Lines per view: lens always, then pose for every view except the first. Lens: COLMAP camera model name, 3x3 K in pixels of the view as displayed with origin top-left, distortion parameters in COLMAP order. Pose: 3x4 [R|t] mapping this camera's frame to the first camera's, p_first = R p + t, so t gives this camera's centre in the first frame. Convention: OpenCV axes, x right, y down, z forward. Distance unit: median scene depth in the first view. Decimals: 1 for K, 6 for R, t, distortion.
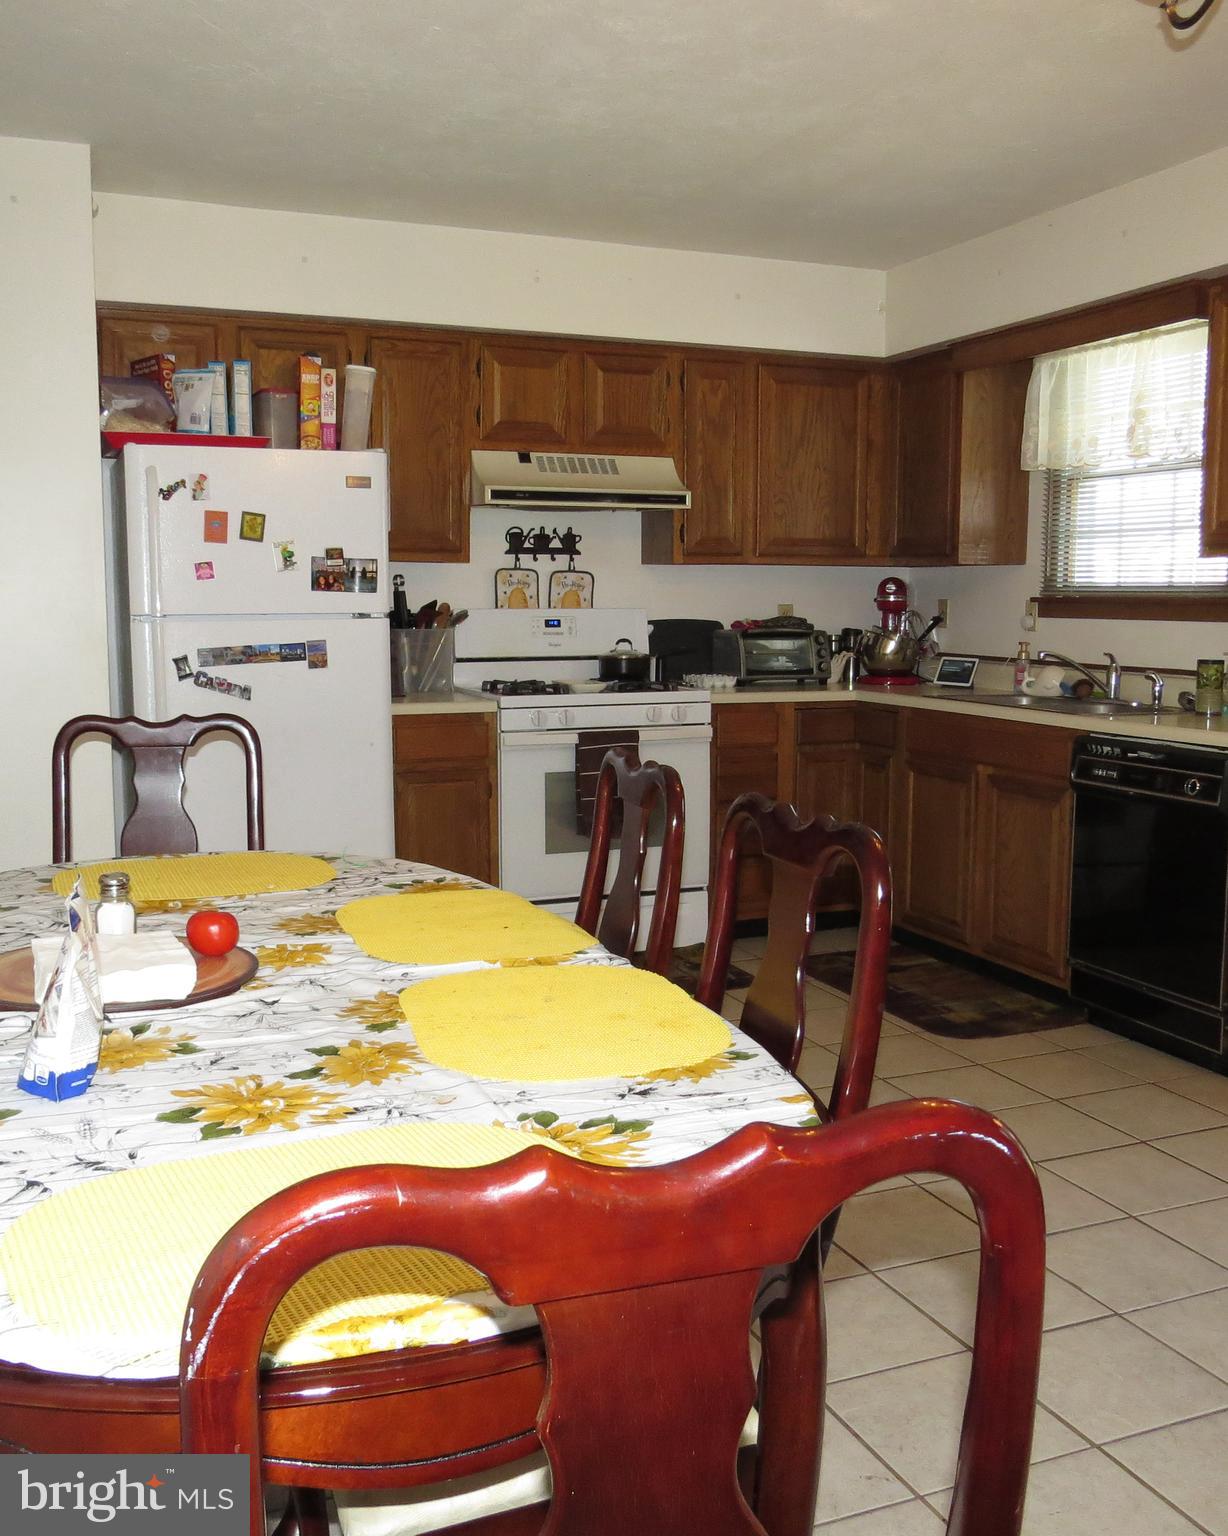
lens RADIAL K [[1459.2, 0, 615.8], [0, 1459.2, 765.6], [0, 0, 1]] dist [-0.023491, 0.000000]
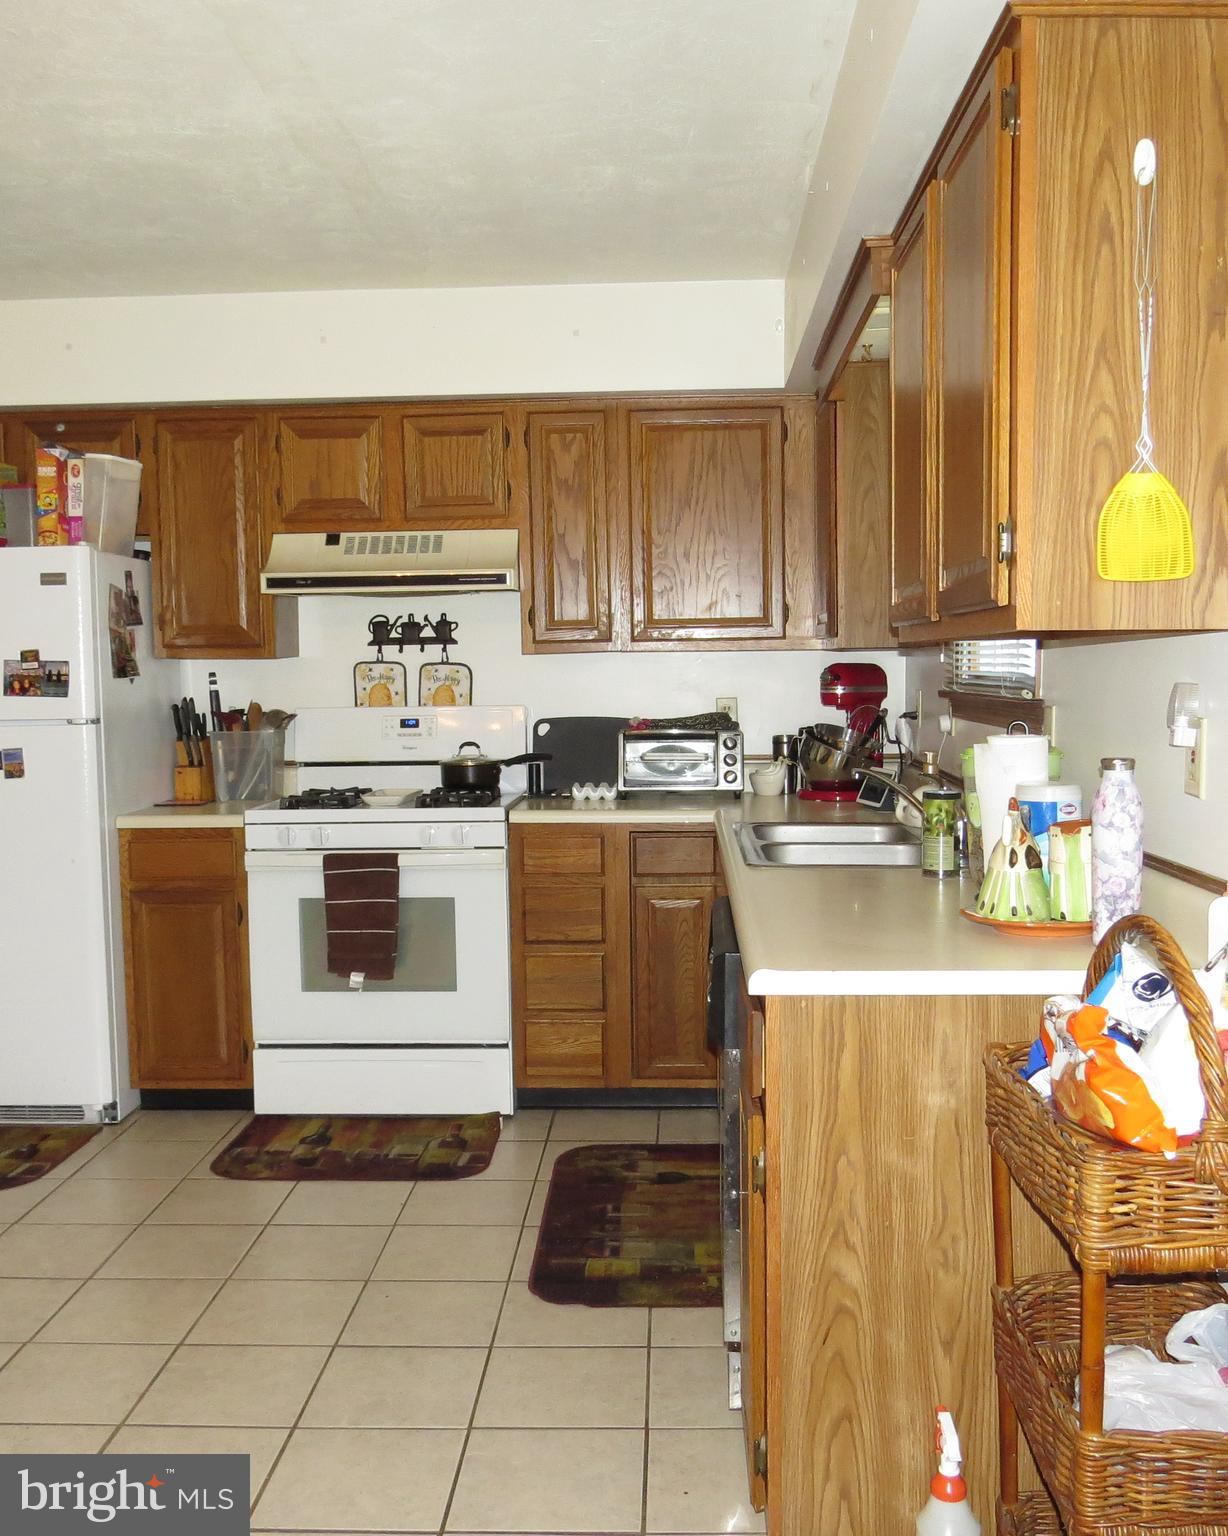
lens RADIAL K [[1459.2, 0, 613.9], [0, 1459.2, 773.7], [0, 0, 1]] dist [-0.023491, 0.000000]
pose [[0.904608, 0.018461, -0.425845, 0.471299], [-0.035343, 0.998870, -0.031776, -0.046403], [0.424777, 0.043795, 0.904238, 0.275786]]
